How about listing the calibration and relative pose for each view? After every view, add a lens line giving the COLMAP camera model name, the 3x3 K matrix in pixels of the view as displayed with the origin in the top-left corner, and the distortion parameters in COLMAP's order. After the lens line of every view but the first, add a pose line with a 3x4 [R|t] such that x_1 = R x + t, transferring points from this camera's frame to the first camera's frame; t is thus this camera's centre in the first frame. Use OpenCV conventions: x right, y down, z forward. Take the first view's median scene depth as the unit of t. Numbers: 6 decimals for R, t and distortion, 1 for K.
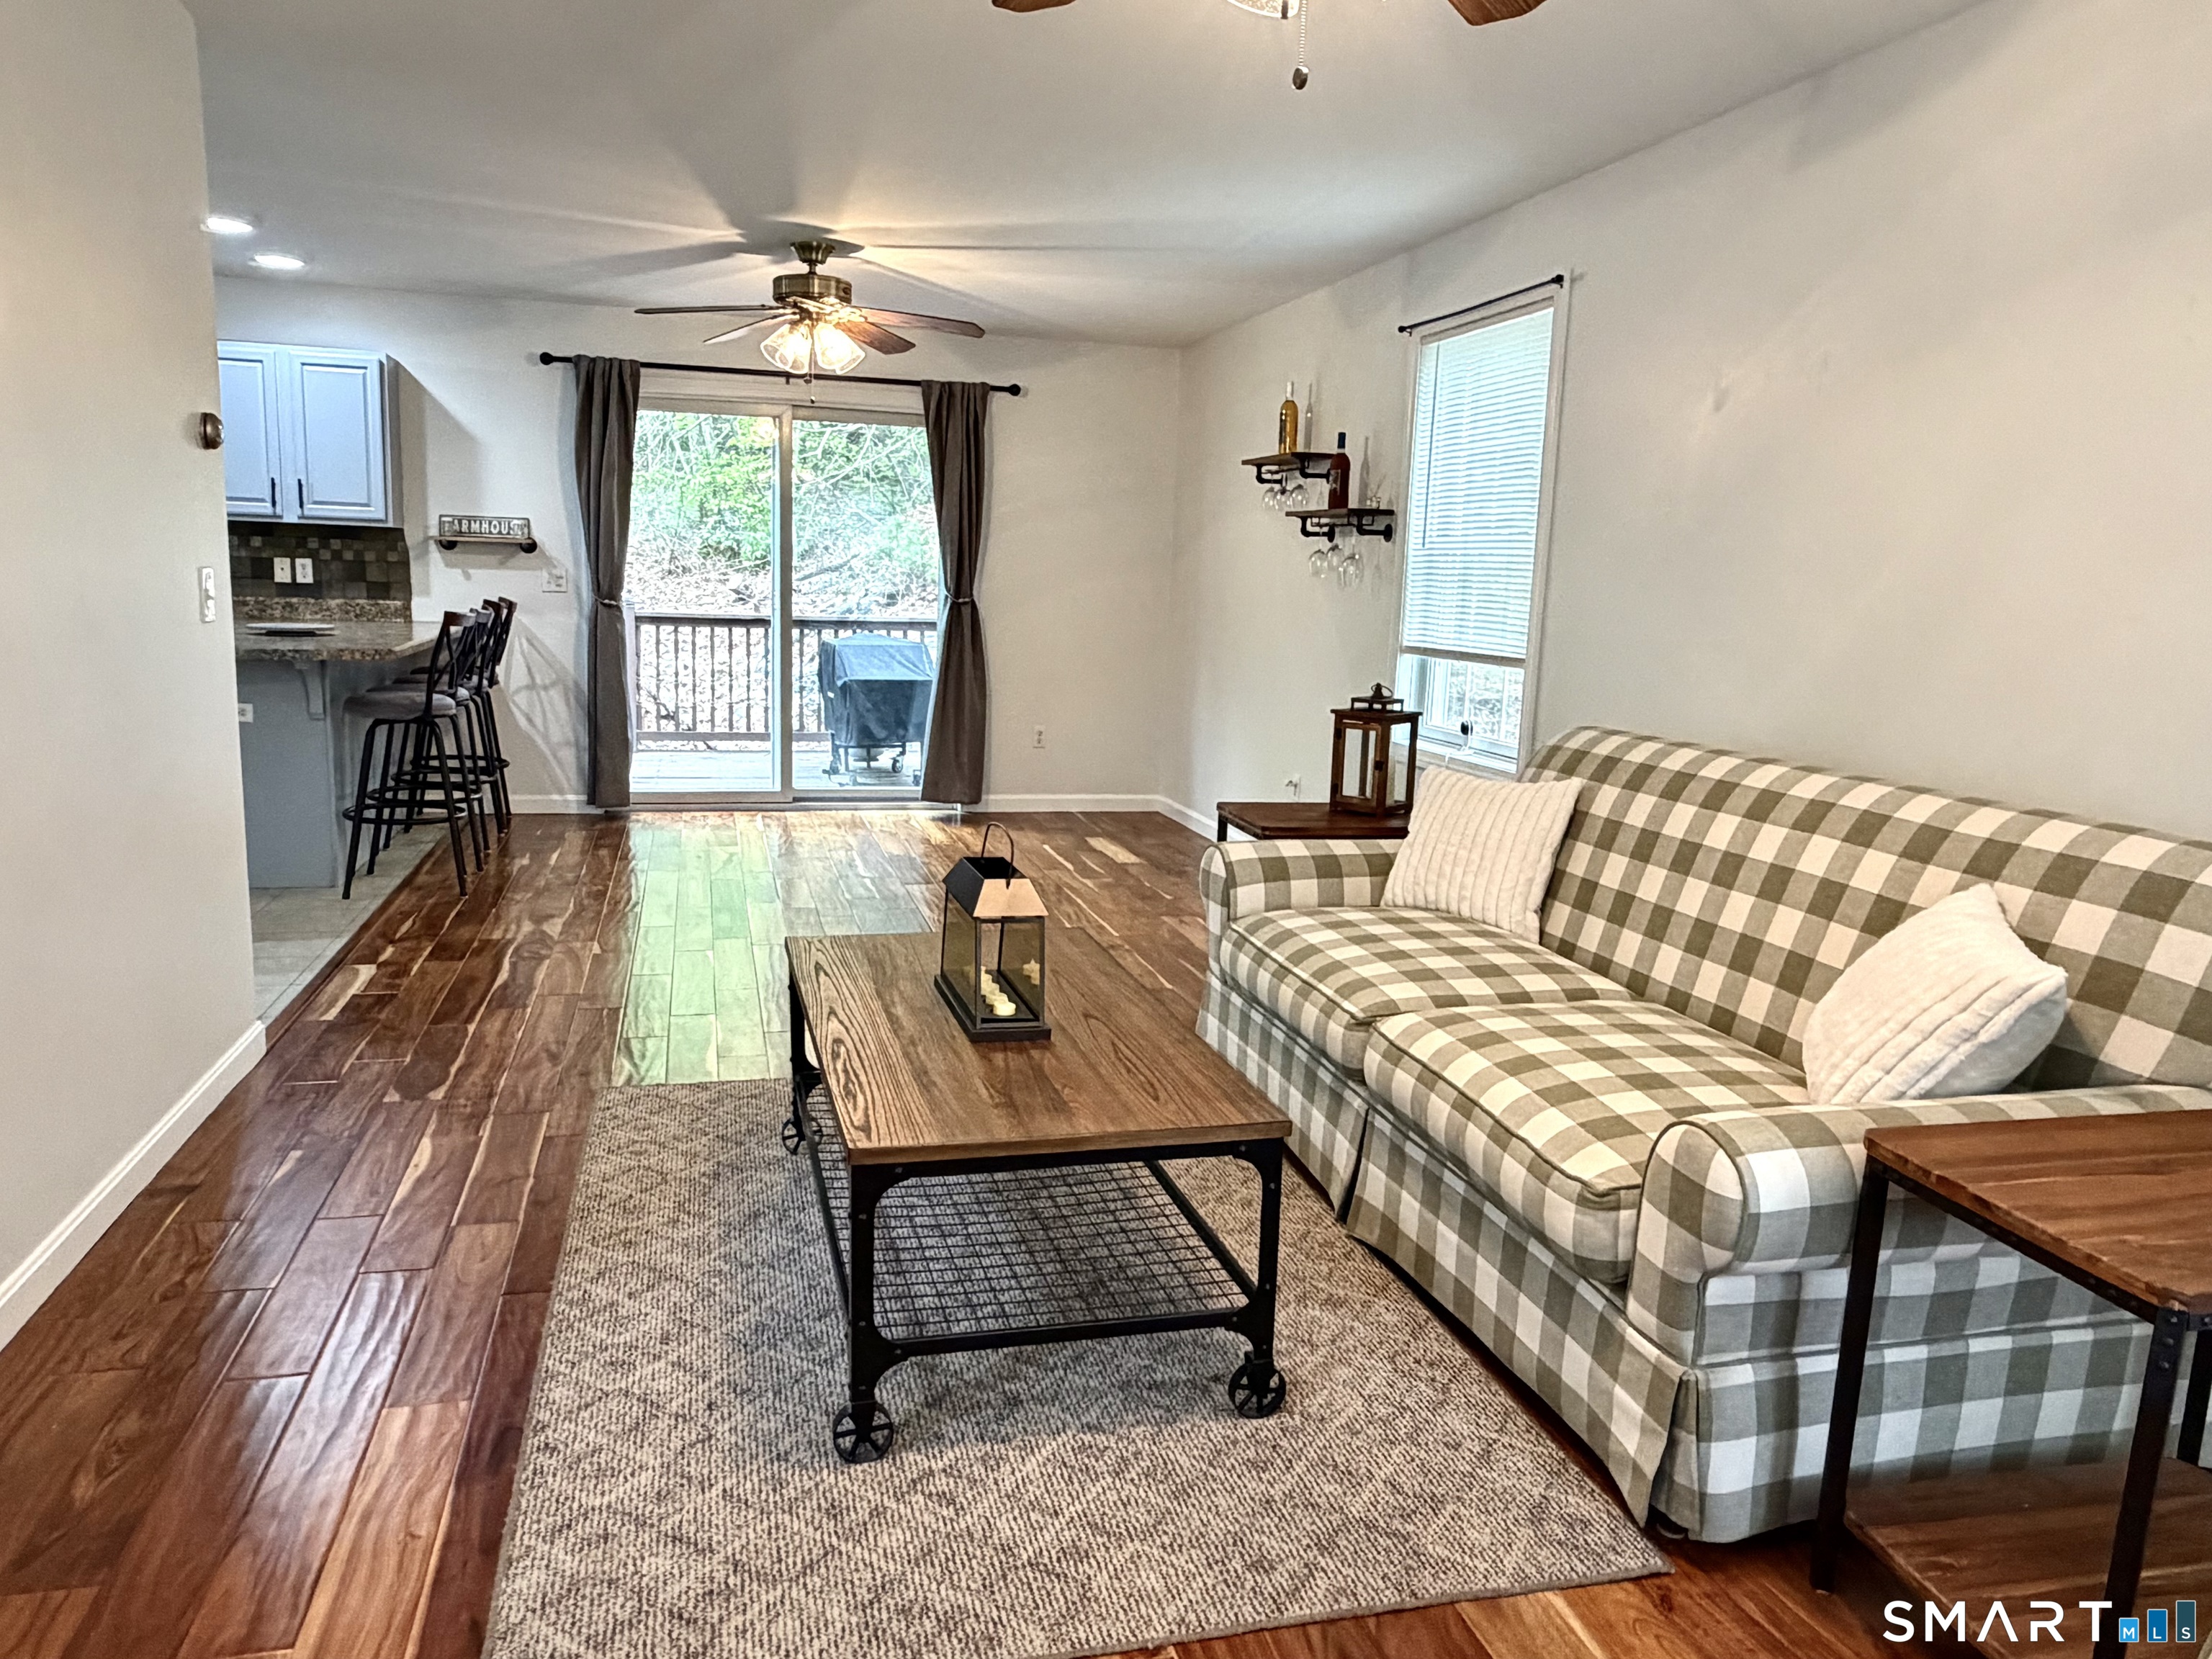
lens RADIAL K [[1517.4, 0, 1089.2], [0, 1517.4, 831.3], [0, 0, 1]] dist [-0.002376, 0.000593]
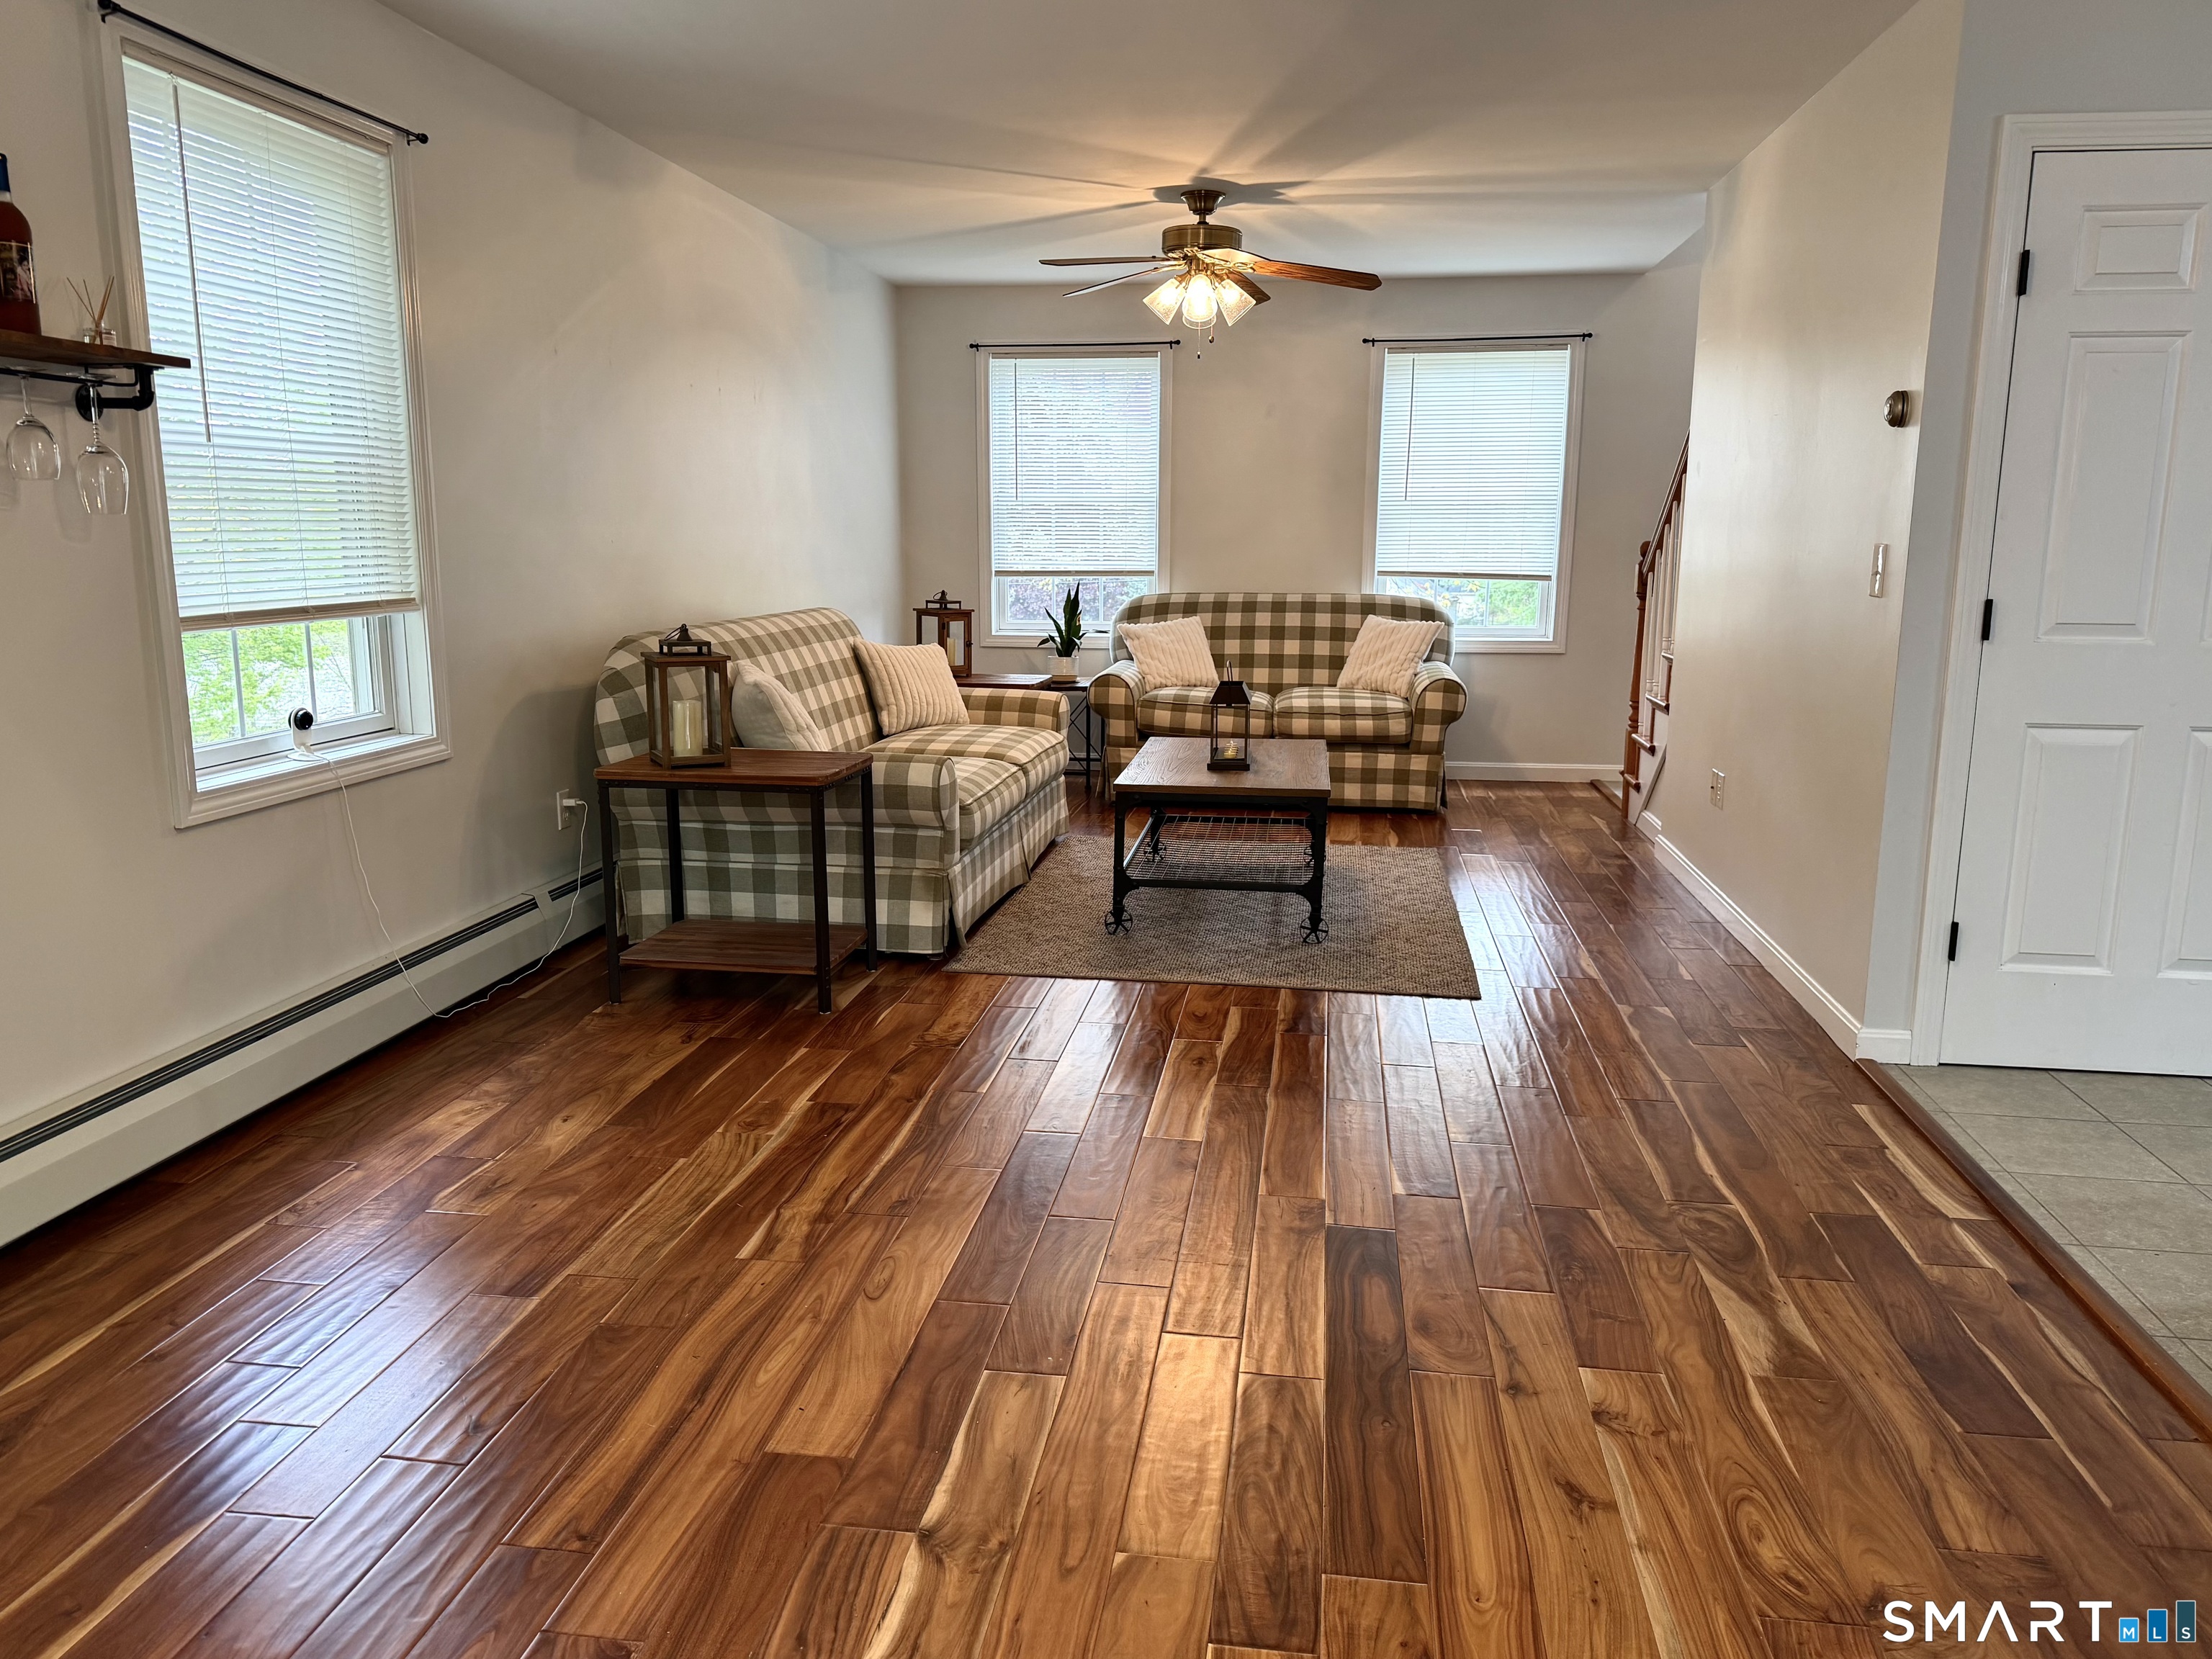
lens RADIAL K [[1603.1, 0, 1107.1], [0, 1603.1, 839.5], [0, 0, 1]] dist [0.069590, -0.112208]
pose [[-0.924810, -0.114807, 0.362692, -0.249088], [0.021405, 0.936163, 0.350914, -0.187648], [-0.379827, 0.332292, -0.863316, 1.077484]]
